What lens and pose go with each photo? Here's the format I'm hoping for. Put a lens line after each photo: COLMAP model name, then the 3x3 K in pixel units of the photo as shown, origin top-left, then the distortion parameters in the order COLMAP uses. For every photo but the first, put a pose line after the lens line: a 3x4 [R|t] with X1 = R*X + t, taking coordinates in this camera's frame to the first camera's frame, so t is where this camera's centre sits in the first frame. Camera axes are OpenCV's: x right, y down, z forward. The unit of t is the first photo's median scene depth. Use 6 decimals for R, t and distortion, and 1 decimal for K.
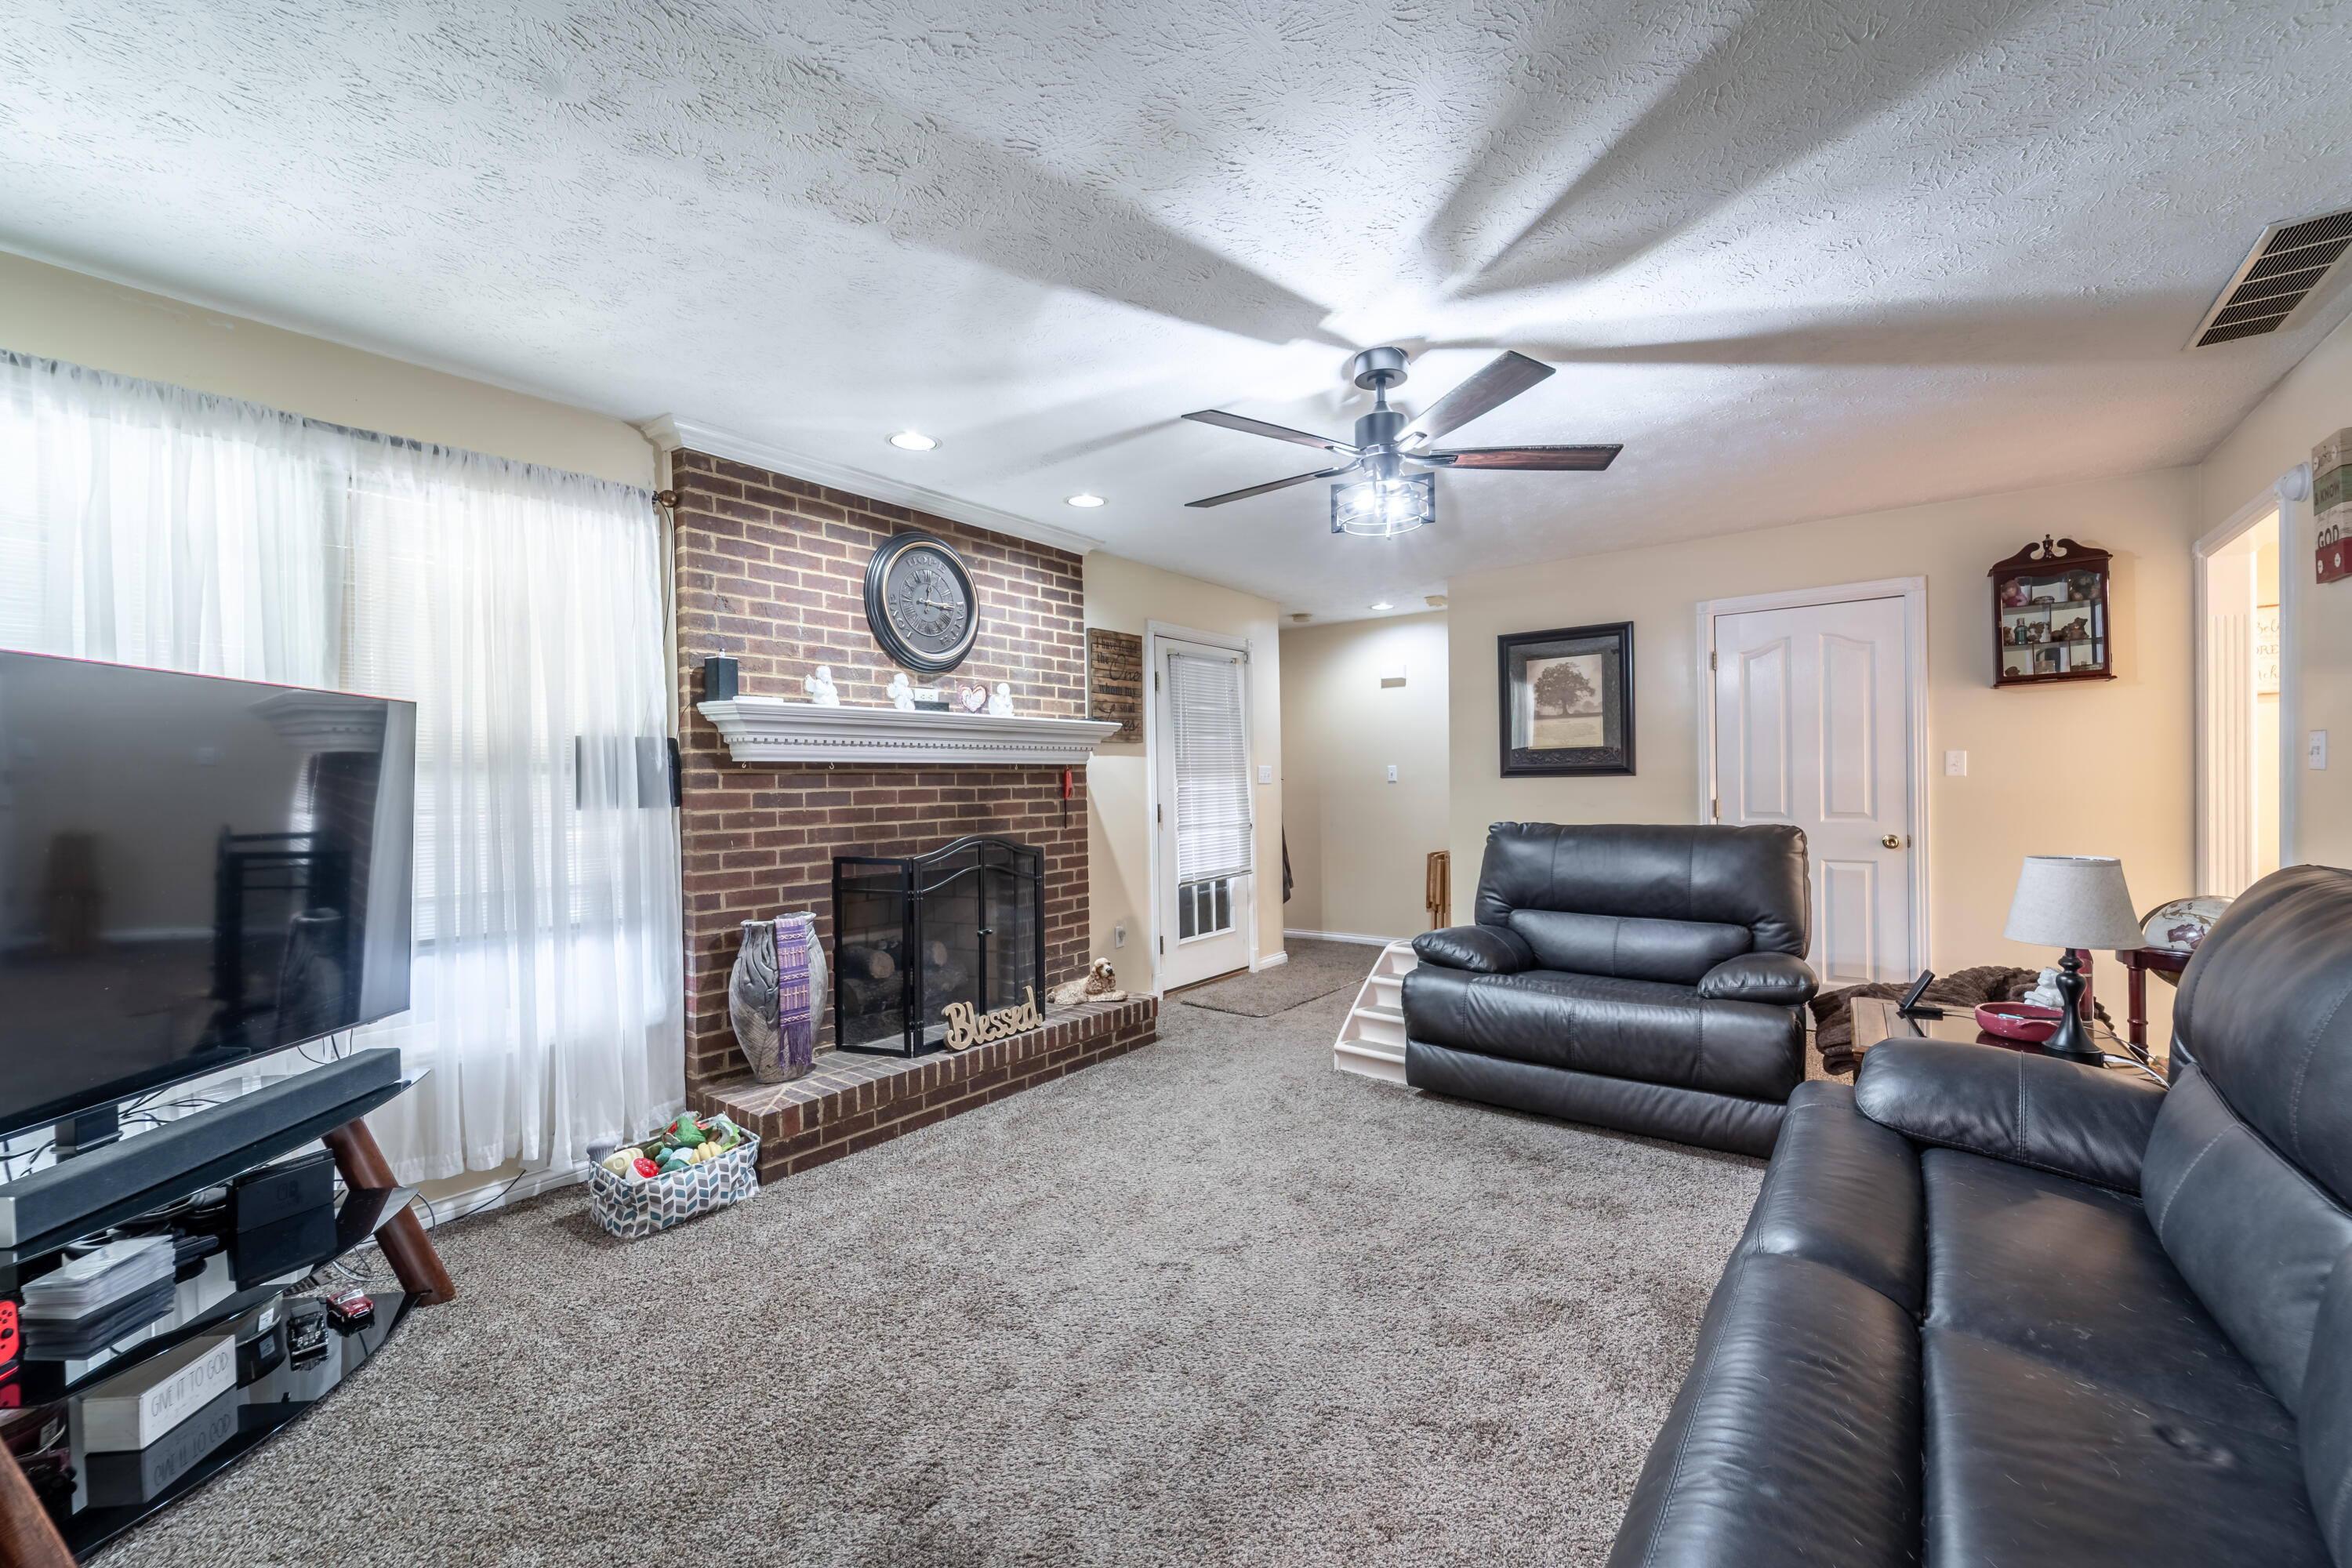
lens RADIAL K [[956.0, 0, 1180.6], [0, 956.0, 787.9], [0, 0, 1]] dist [0.000321, -0.001447]
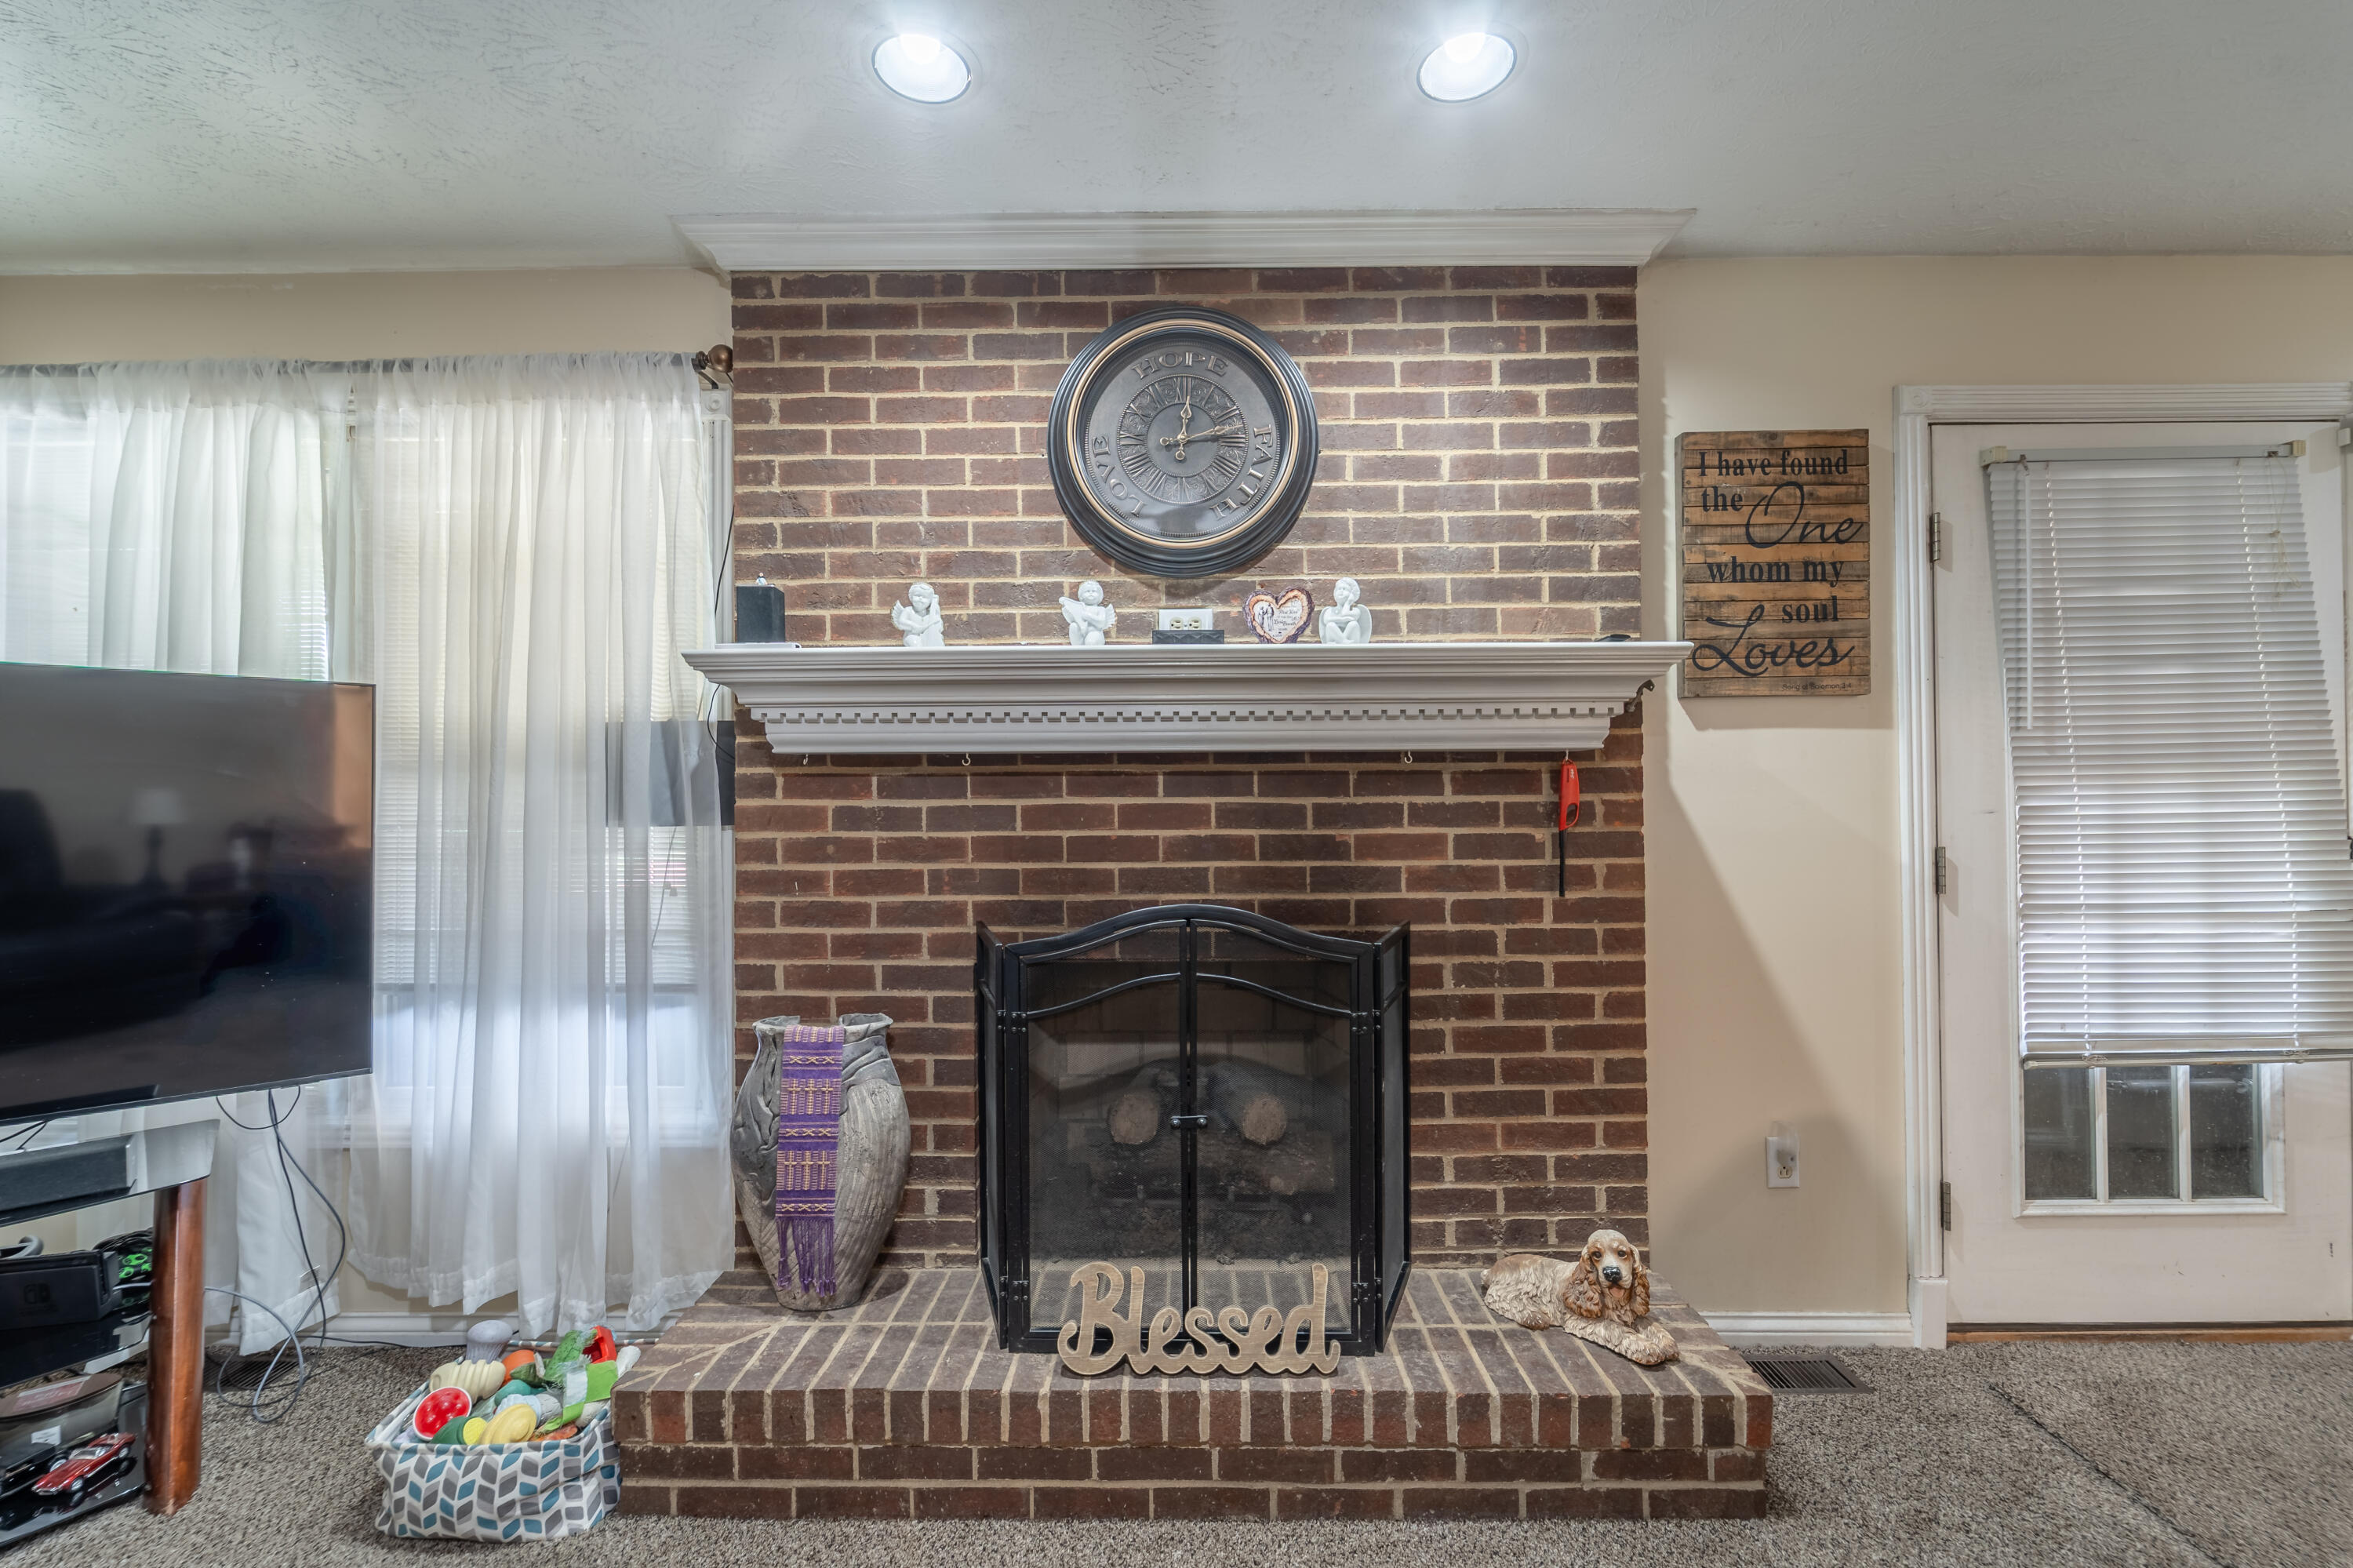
lens RADIAL K [[956.5, 0, 1171.1], [0, 956.5, 793.0], [0, 0, 1]] dist [0.000321, -0.001447]
pose [[0.591889, 0.004753, -0.806006, 0.154467], [-0.008177, 0.999967, -0.000108, -0.004033], [0.805978, 0.006654, 0.591908, 0.728089]]
